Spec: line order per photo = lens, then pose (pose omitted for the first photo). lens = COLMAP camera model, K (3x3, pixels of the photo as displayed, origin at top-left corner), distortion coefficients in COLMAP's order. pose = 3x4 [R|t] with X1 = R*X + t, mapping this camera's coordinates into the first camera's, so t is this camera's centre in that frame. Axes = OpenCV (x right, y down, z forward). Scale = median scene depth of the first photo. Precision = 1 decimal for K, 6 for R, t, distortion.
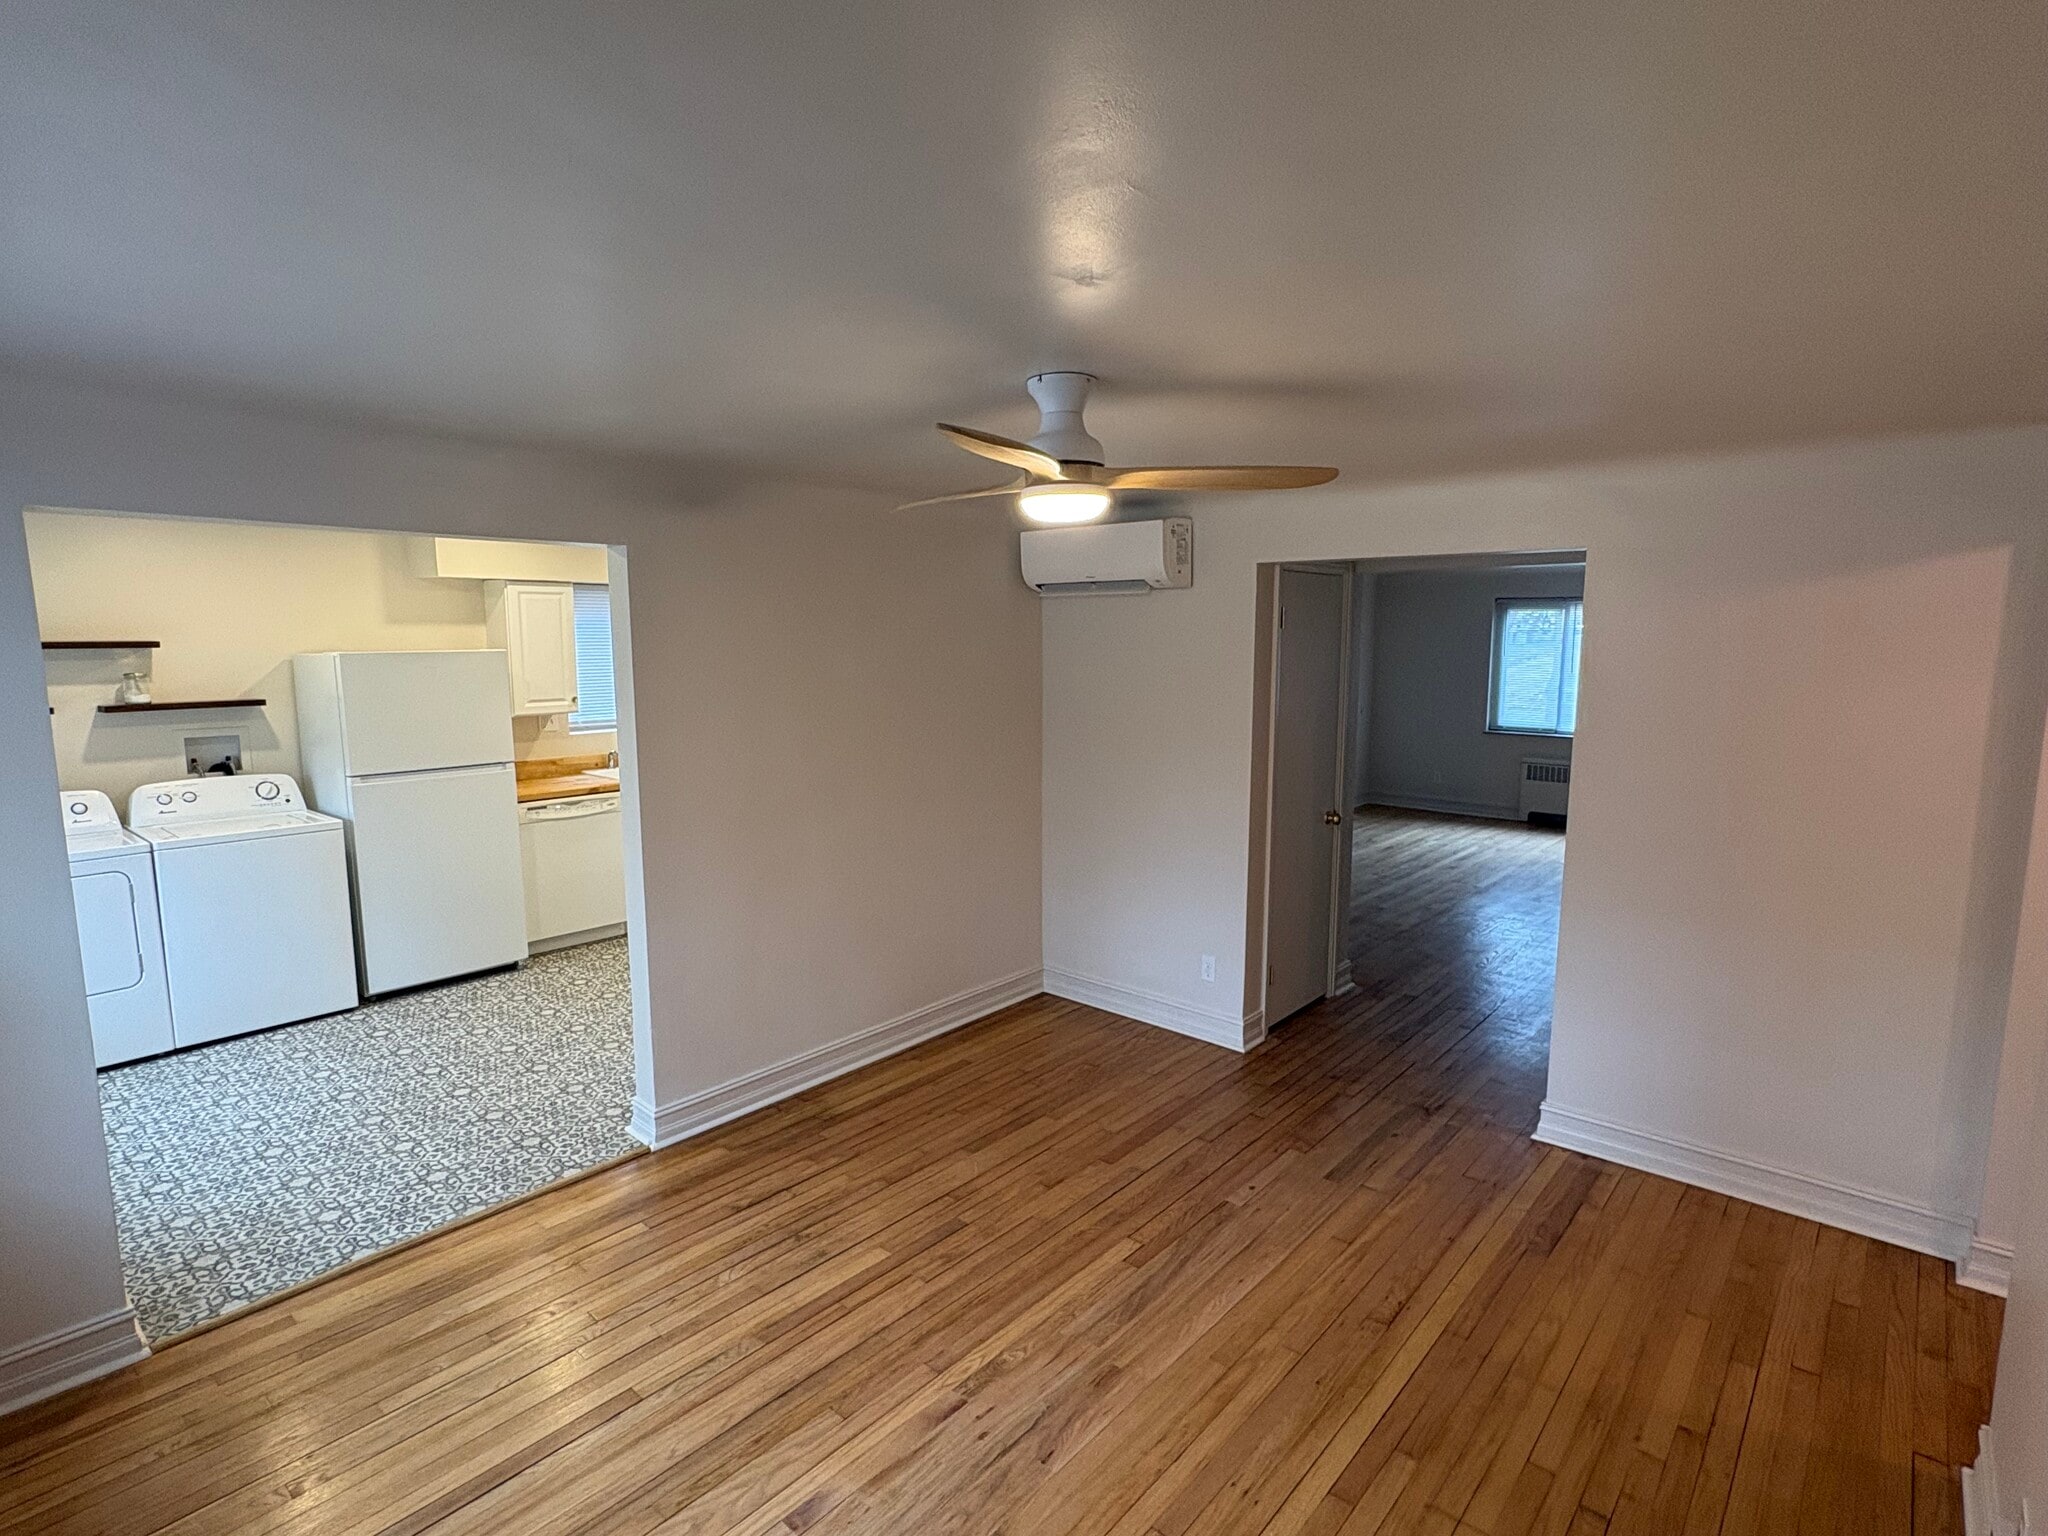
lens RADIAL K [[1046.1, 0, 1018.6], [0, 1046.1, 771.2], [0, 0, 1]] dist [-0.003505, 0.001030]
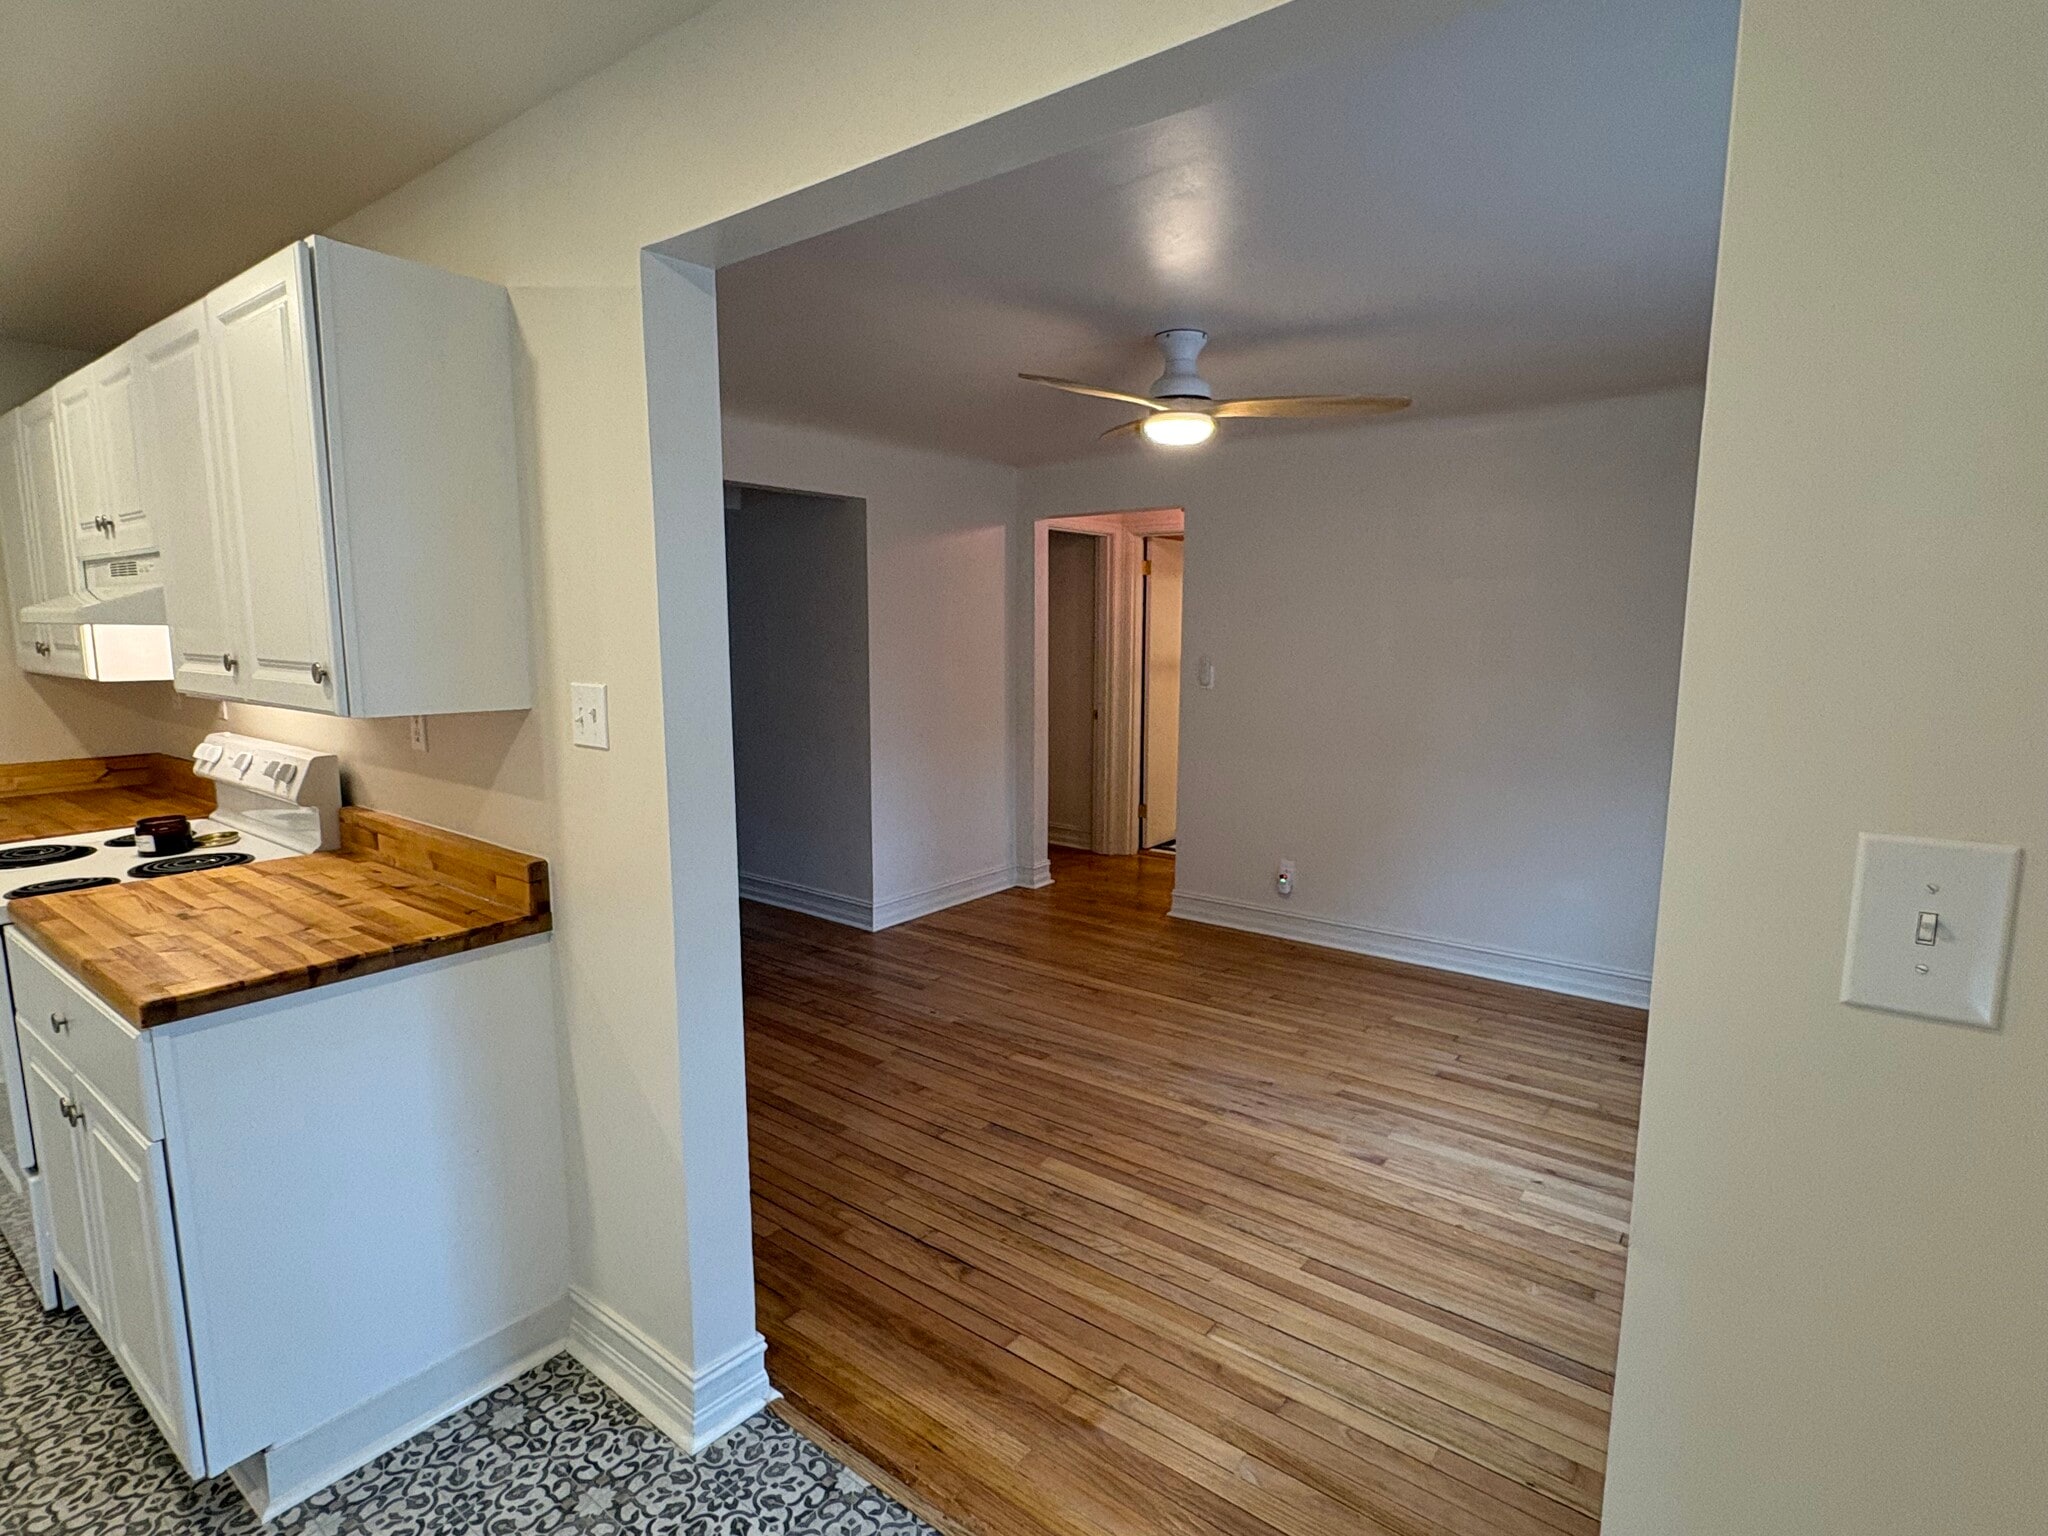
lens RADIAL K [[1046.1, 0, 1036.7], [0, 1046.1, 770.2], [0, 0, 1]] dist [-0.003505, 0.001030]
pose [[-0.074161, -0.137403, 0.987735, -1.067216], [0.128748, 0.980854, 0.146113, -0.037076], [-0.988900, 0.138005, -0.055051, 1.048526]]
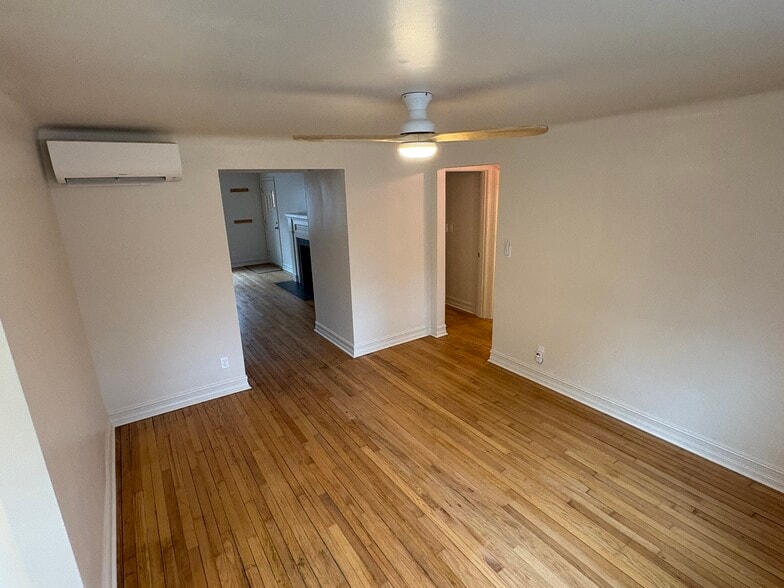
lens RADIAL K [[400.5, 0, 395.0], [0, 400.5, 293.3], [0, 0, 1]] dist [-0.003505, 0.001030]
pose [[0.240701, -0.263915, 0.934030, -0.722253], [0.156001, 0.960331, 0.231145, -0.130960], [-0.957981, 0.090072, 0.272324, 0.660156]]
